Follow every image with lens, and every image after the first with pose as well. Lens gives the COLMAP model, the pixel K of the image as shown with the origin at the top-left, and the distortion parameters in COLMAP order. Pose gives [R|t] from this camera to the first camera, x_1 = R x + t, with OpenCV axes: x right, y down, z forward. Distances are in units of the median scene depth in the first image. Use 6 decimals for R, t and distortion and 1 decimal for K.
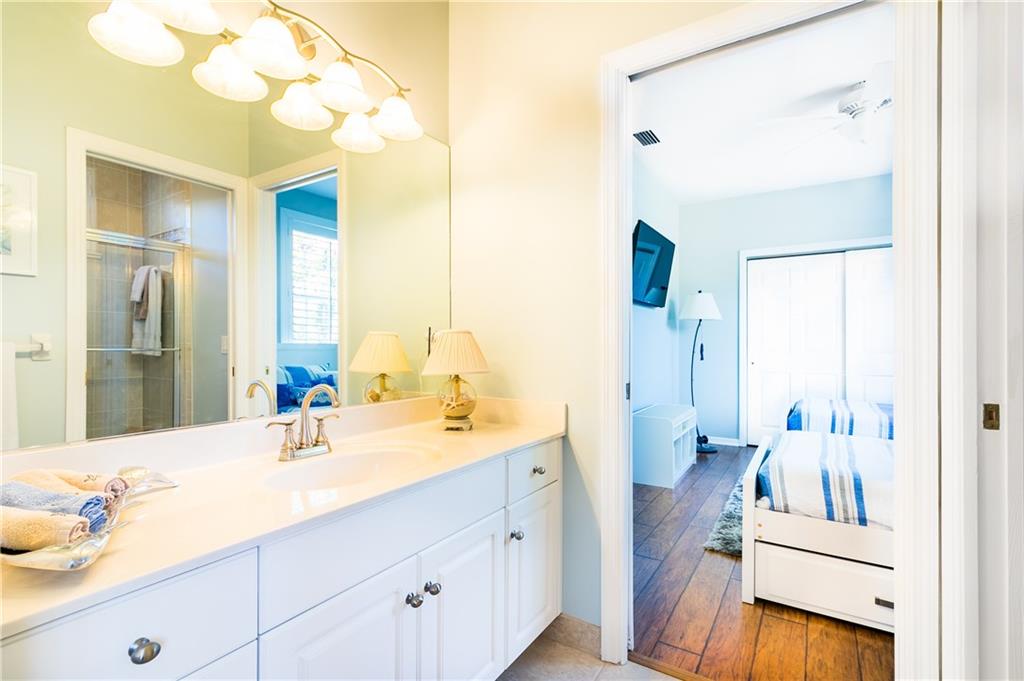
lens RADIAL K [[474.9, 0, 509.5], [0, 474.9, 347.1], [0, 0, 1]] dist [0.002943, 0.000765]
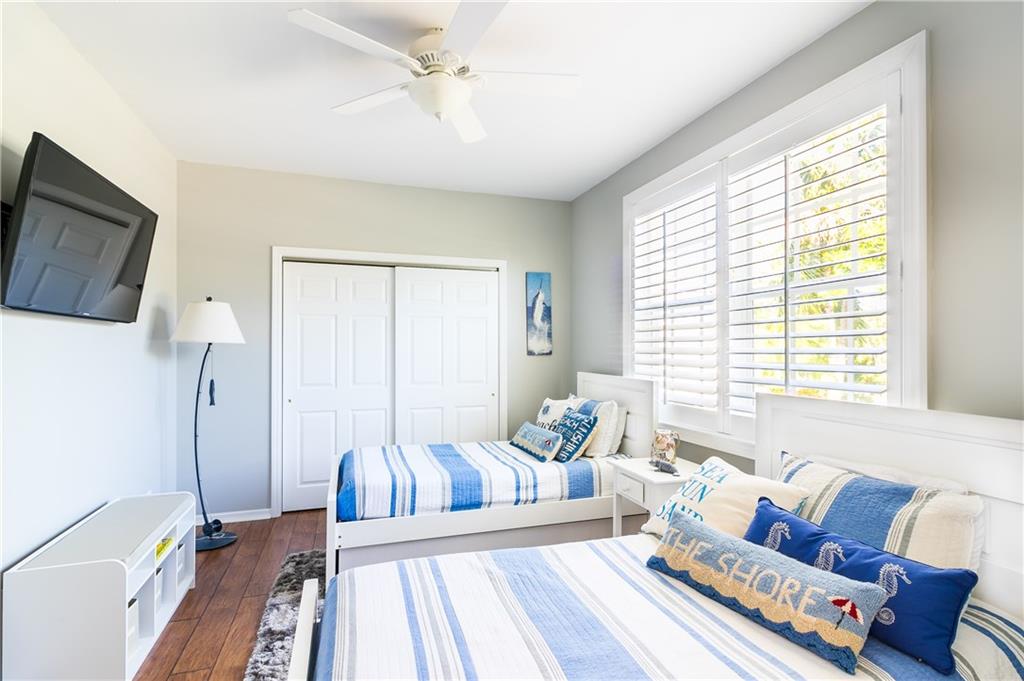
lens RADIAL K [[474.9, 0, 507.5], [0, 474.9, 344.0], [0, 0, 1]] dist [0.002943, 0.000765]
pose [[0.625138, 0.004430, 0.780502, 0.201571], [0.002581, 0.999967, -0.007743, -0.065570], [-0.780510, 0.006854, 0.625106, 0.376733]]
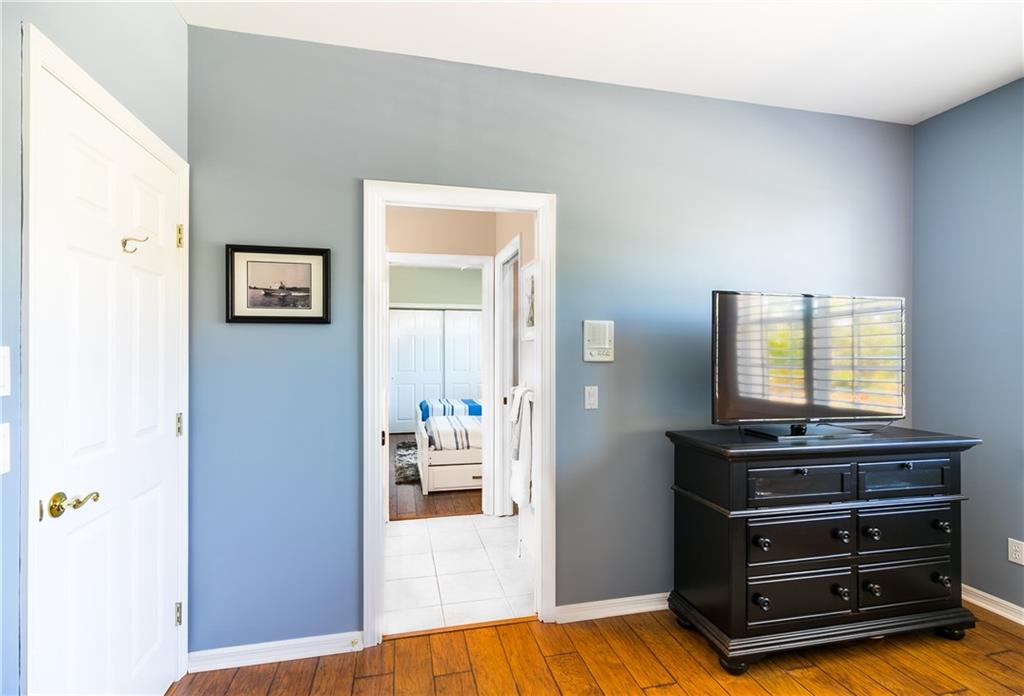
lens RADIAL K [[477.6, 0, 508.0], [0, 477.6, 349.6], [0, 0, 1]] dist [-0.000309, -0.000002]
pose [[0.696797, 0.001462, 0.717267, -0.448264], [0.000244, 0.999997, -0.002275, -0.067331], [-0.717268, 0.001760, 0.696795, -0.438644]]
